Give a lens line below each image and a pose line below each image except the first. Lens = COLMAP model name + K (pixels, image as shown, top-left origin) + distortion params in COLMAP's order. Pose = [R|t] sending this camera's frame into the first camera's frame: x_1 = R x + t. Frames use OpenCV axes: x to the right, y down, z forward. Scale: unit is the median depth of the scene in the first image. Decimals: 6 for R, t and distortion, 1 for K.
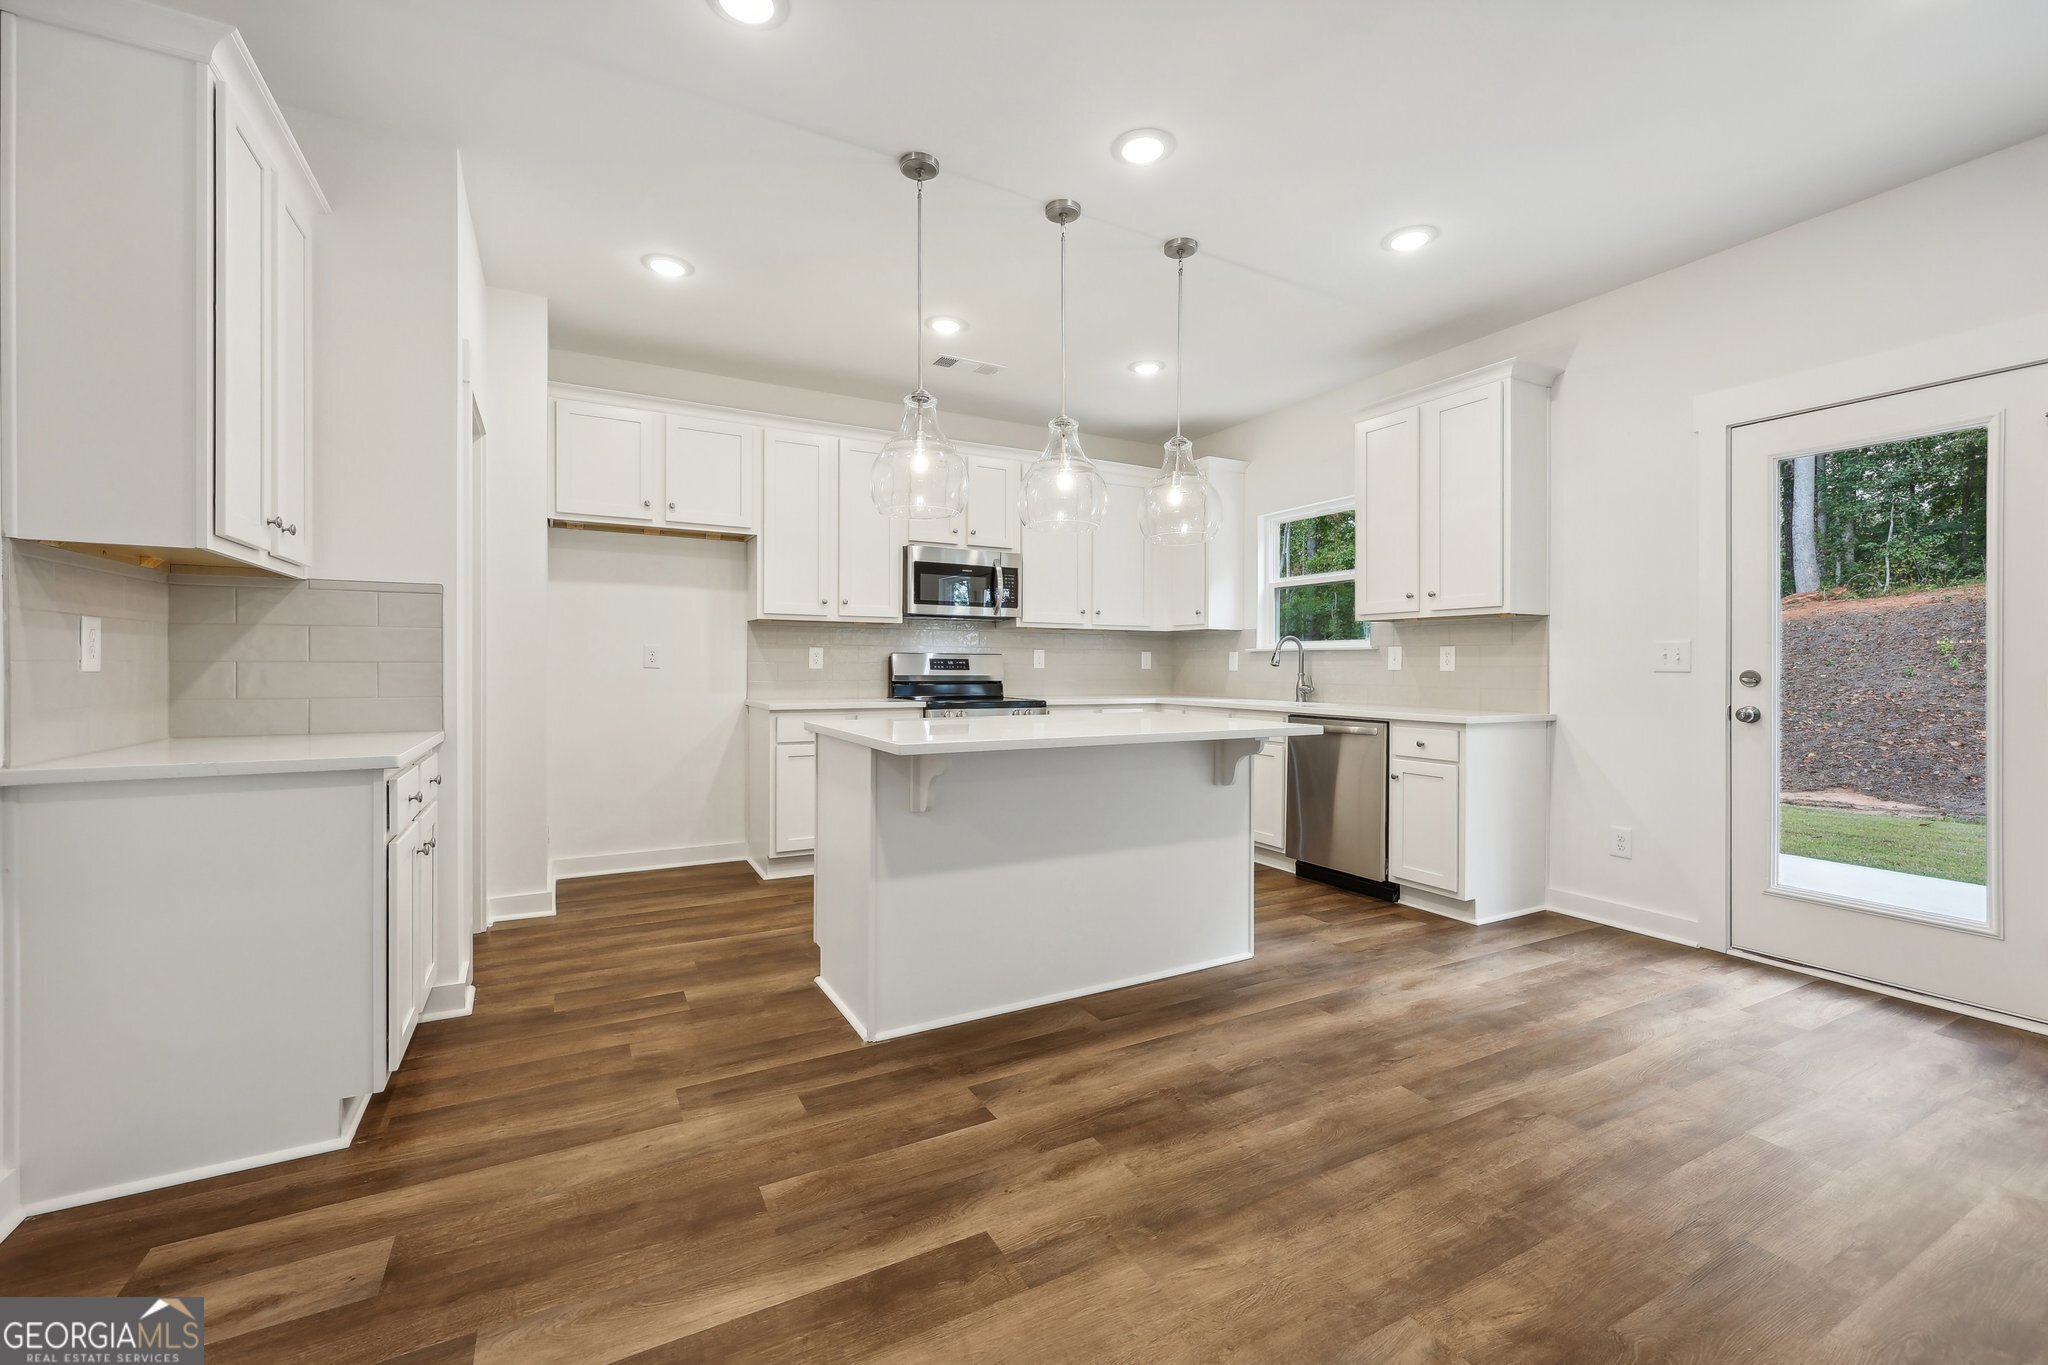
lens RADIAL K [[843.2, 0, 1021.0], [0, 843.2, 669.5], [0, 0, 1]] dist [0.001642, 0.000332]
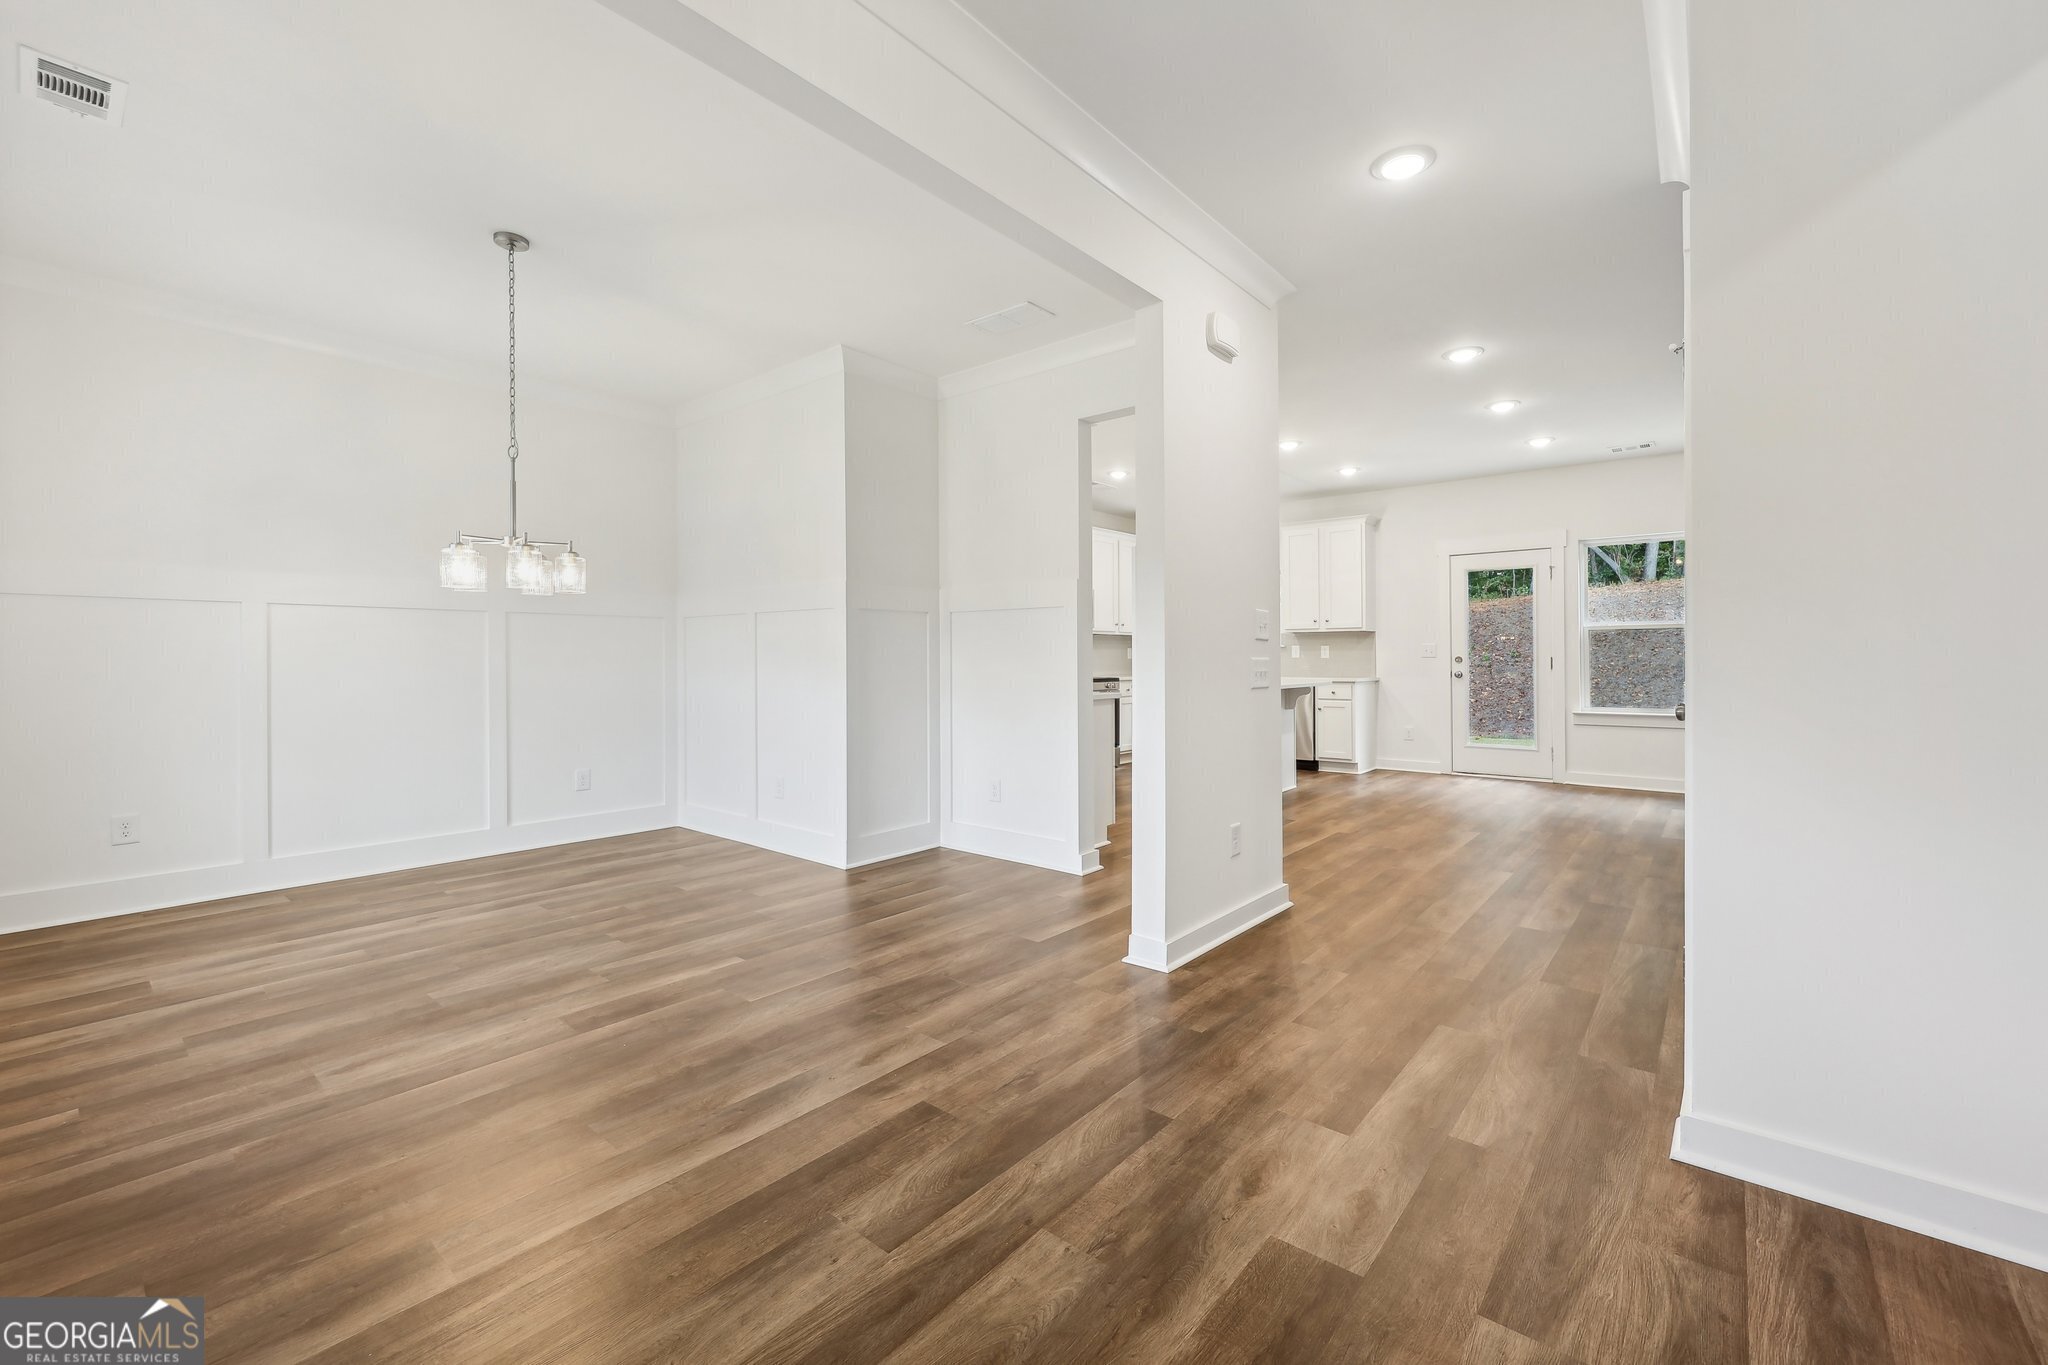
lens RADIAL K [[847.7, 0, 1031.2], [0, 847.7, 655.3], [0, 0, 1]] dist [-0.000316, -0.000001]
pose [[0.927677, -0.007546, 0.373307, -0.968386], [0.010123, 0.999937, -0.004942, -0.001945], [-0.373246, 0.008363, 0.927695, -0.655960]]
